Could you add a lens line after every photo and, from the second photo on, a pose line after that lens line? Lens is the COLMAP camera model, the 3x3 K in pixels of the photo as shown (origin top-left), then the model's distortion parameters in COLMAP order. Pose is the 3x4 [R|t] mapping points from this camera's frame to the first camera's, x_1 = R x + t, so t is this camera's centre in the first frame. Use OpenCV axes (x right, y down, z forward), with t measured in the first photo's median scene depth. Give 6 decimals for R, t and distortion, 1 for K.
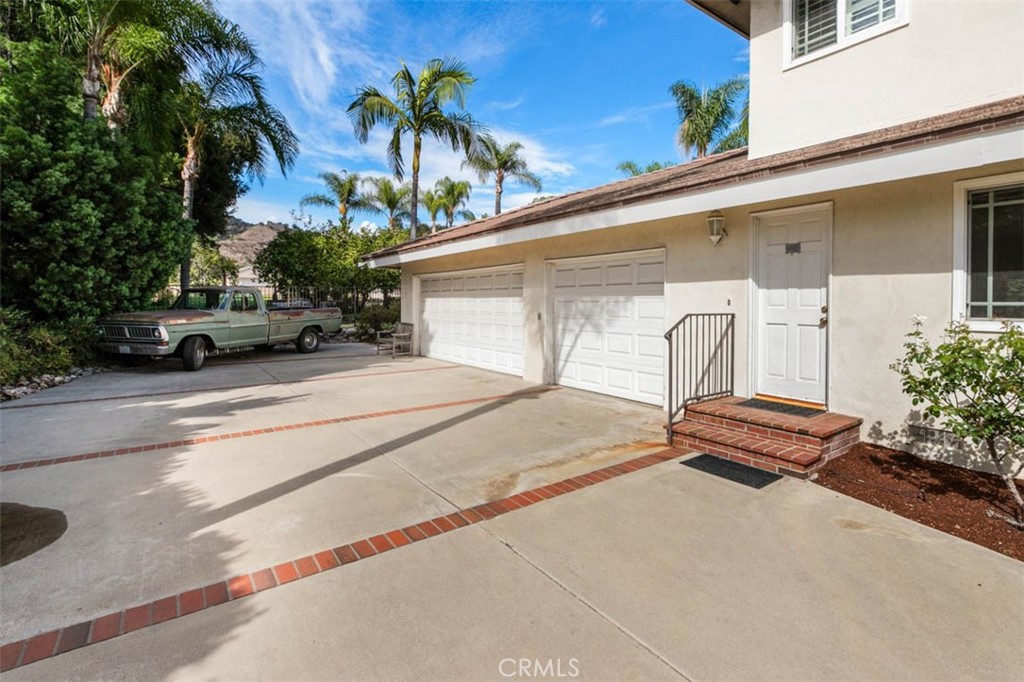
lens RADIAL K [[470.5, 0, 507.0], [0, 470.5, 305.1], [0, 0, 1]] dist [0.004262, 0.000311]
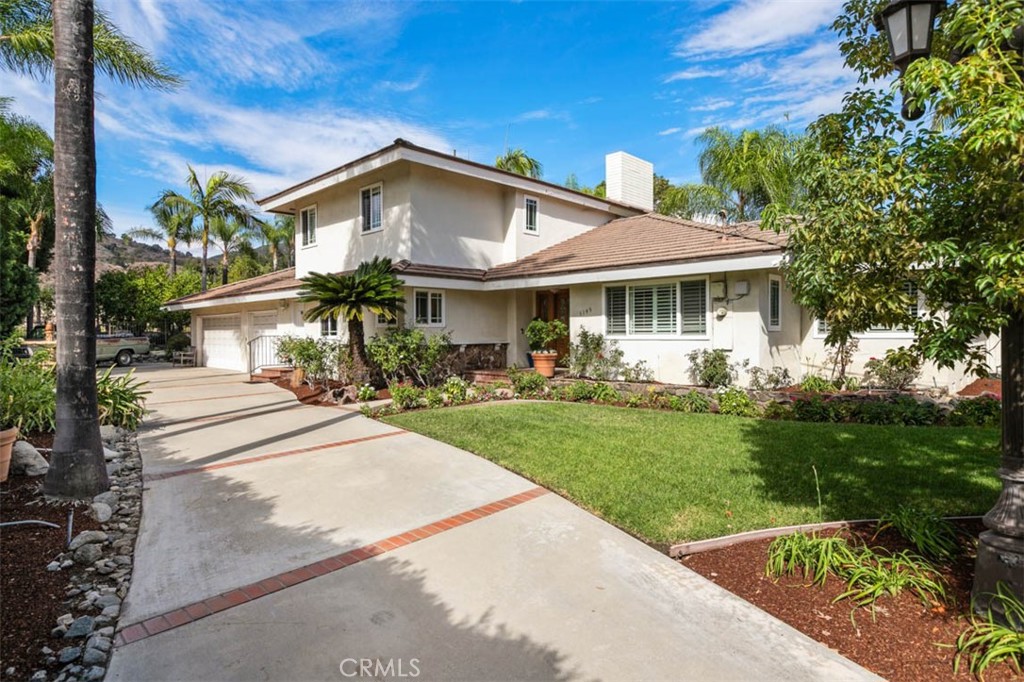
lens RADIAL K [[559.5, 0, 511.1], [0, 559.5, 338.3], [0, 0, 1]] dist [0.001639, -0.001350]
pose [[0.983686, -0.009897, 0.179620, 0.477501], [0.009357, 0.999949, 0.003848, 0.013094], [-0.179649, -0.002105, 0.983729, -0.991403]]
